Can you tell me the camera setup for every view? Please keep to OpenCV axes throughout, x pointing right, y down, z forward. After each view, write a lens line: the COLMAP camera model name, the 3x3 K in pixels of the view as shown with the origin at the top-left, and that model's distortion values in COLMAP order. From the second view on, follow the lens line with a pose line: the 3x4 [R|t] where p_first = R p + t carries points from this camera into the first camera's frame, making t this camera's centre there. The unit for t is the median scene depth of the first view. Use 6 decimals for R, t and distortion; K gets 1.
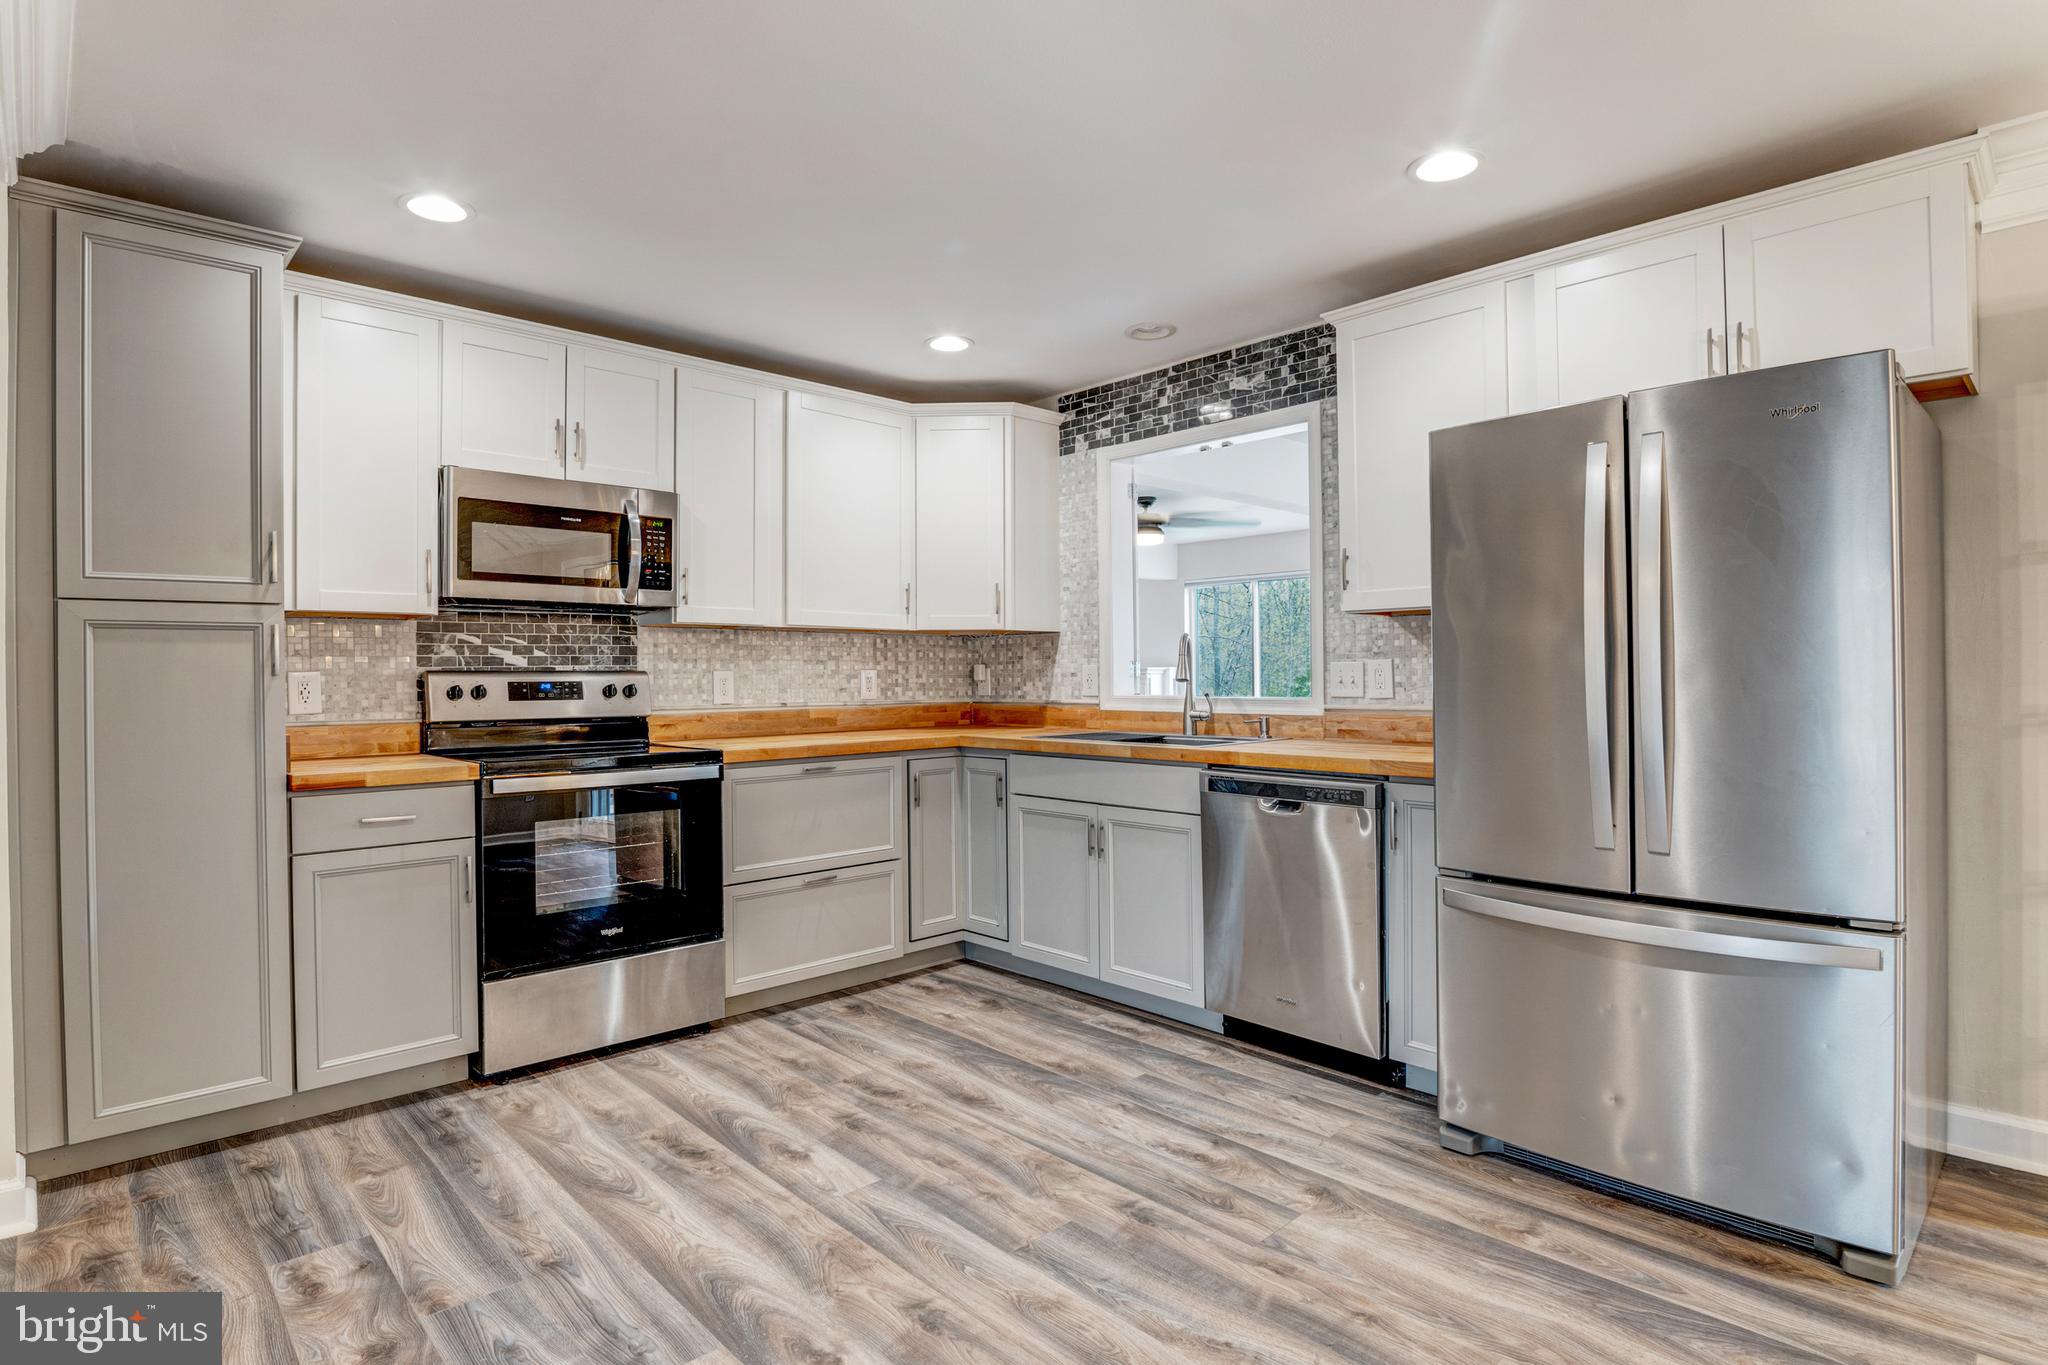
lens RADIAL K [[1044.5, 0, 1042.2], [0, 1044.5, 673.1], [0, 0, 1]] dist [-0.018877, -0.003061]
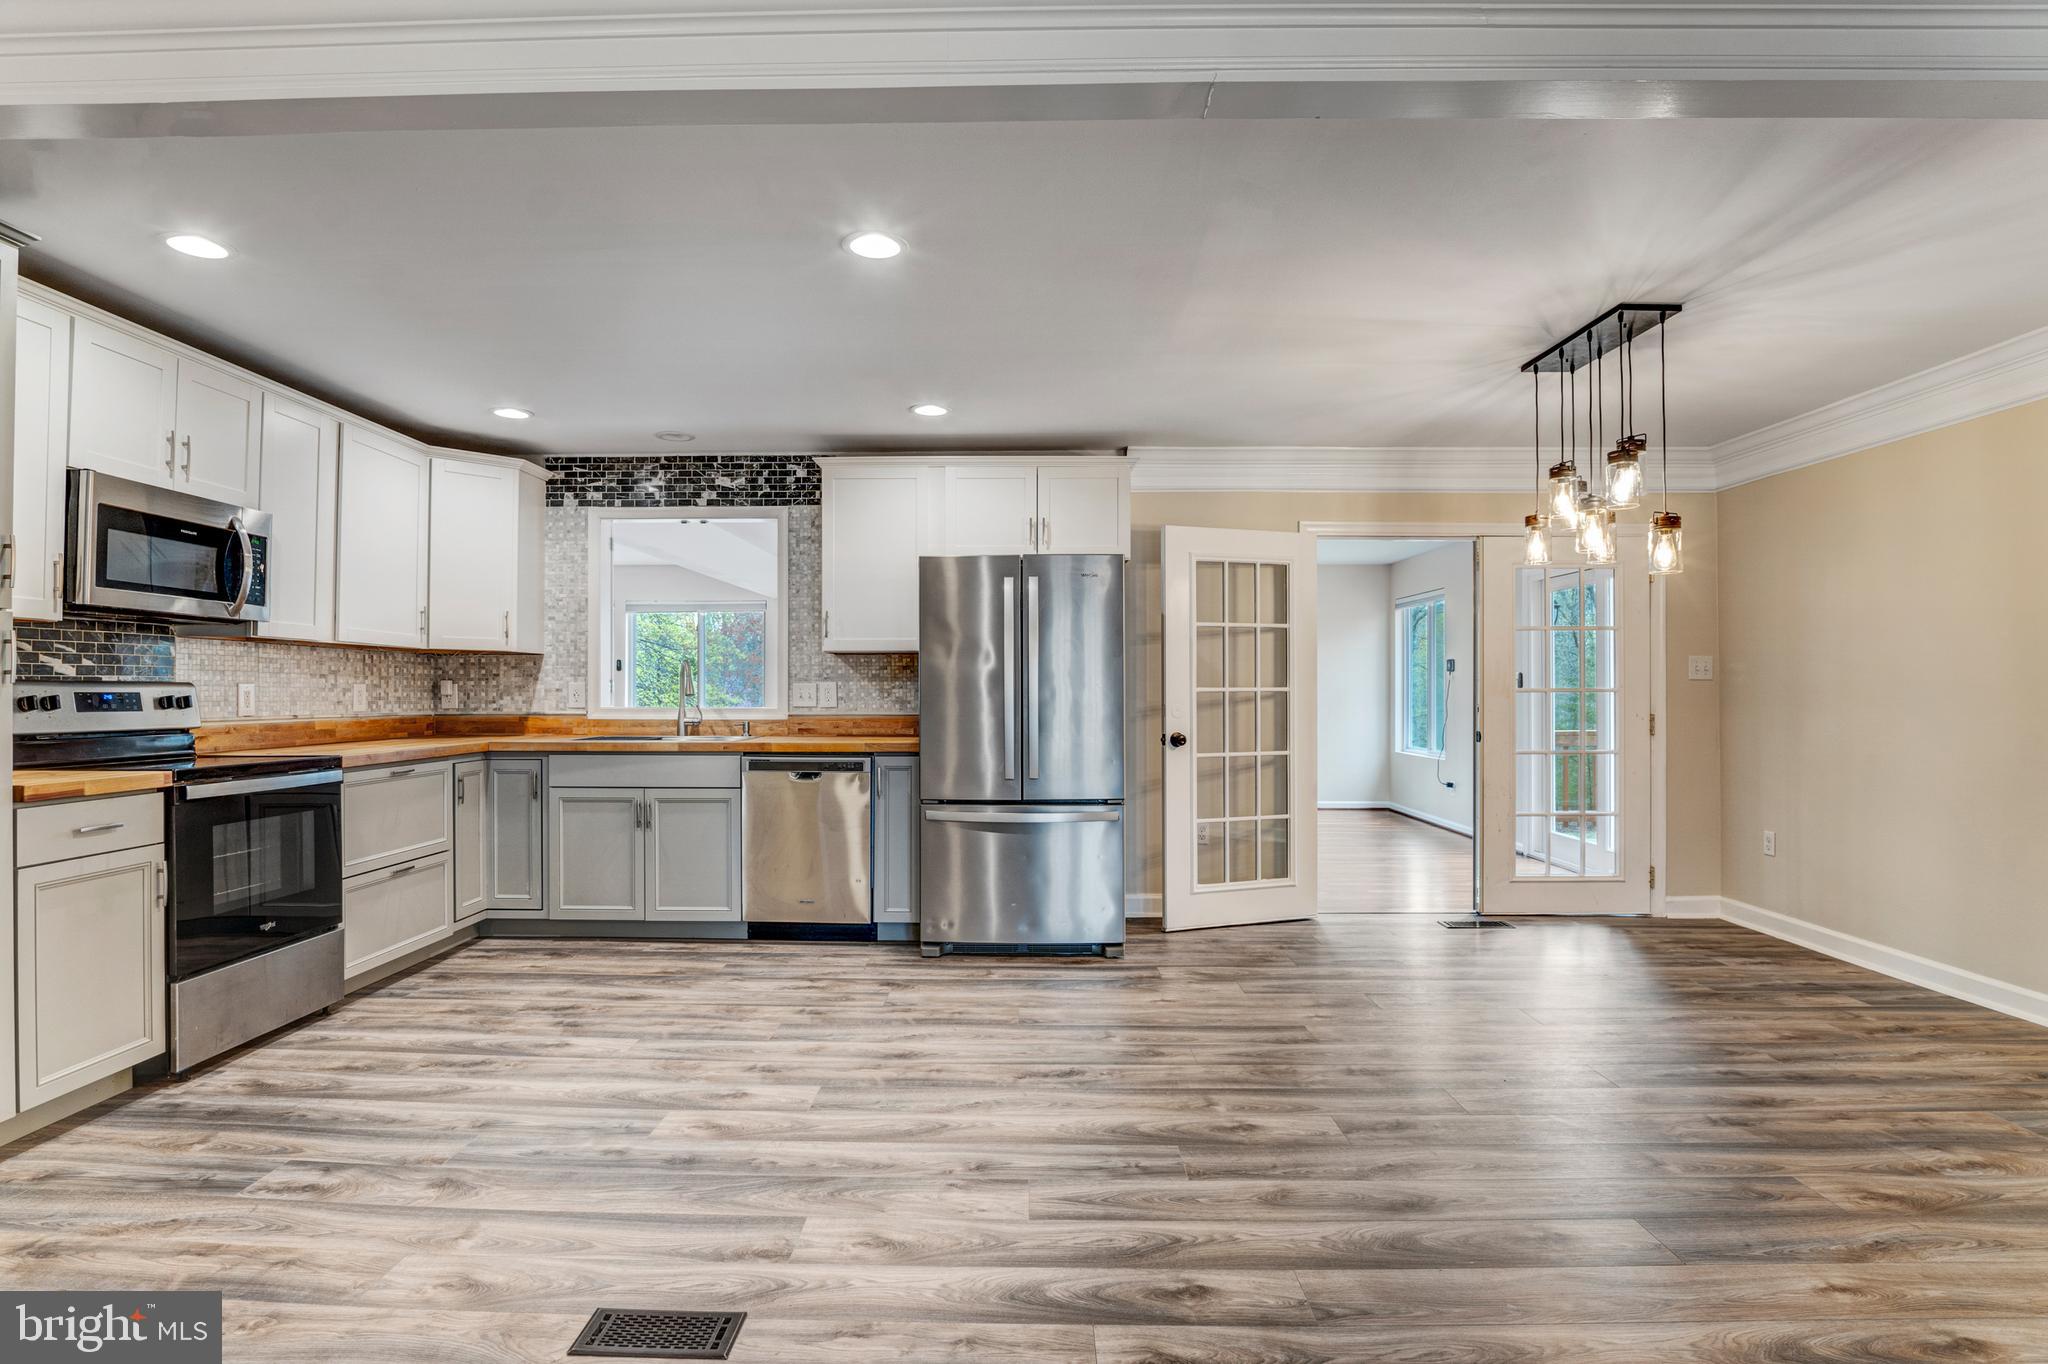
lens RADIAL K [[1044.5, 0, 1011.8], [0, 1044.5, 688.8], [0, 0, 1]] dist [-0.018877, -0.003061]
pose [[0.694658, 0.010555, 0.719263, -0.586515], [-0.007968, 0.999944, -0.006978, 0.004959], [-0.719296, -0.000884, 0.694703, -0.260531]]
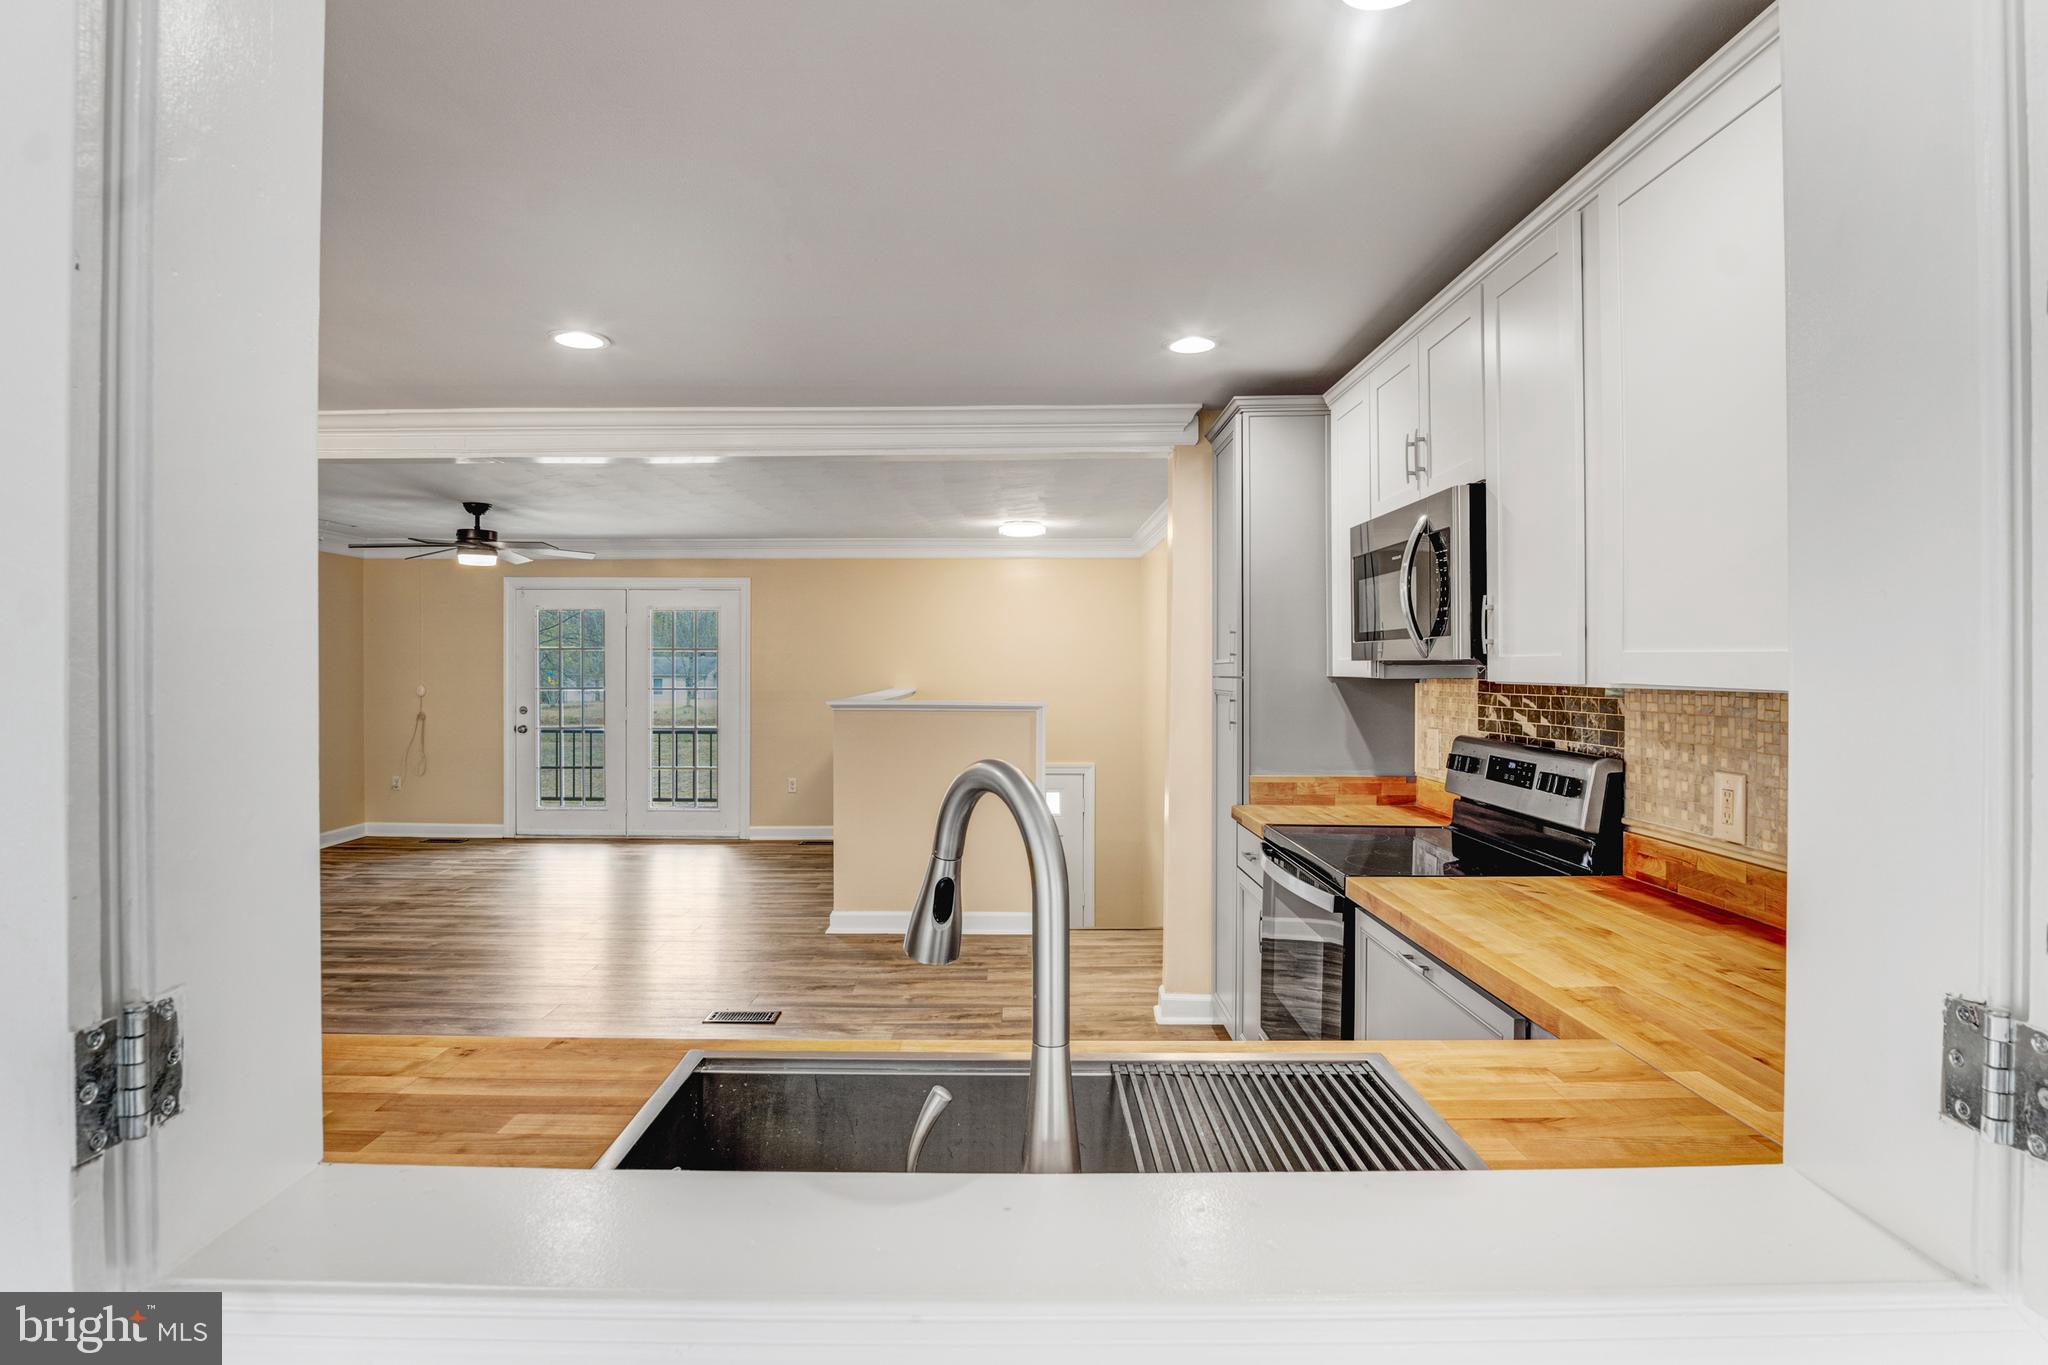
lens RADIAL K [[1044.5, 0, 1020.1], [0, 1044.5, 644.4], [0, 0, 1]] dist [-0.018877, -0.003061]
pose [[-0.679569, -0.008839, -0.733558, 0.317734], [0.004618, 0.999856, -0.016326, -0.064914], [0.733597, -0.014482, -0.679431, 1.262928]]
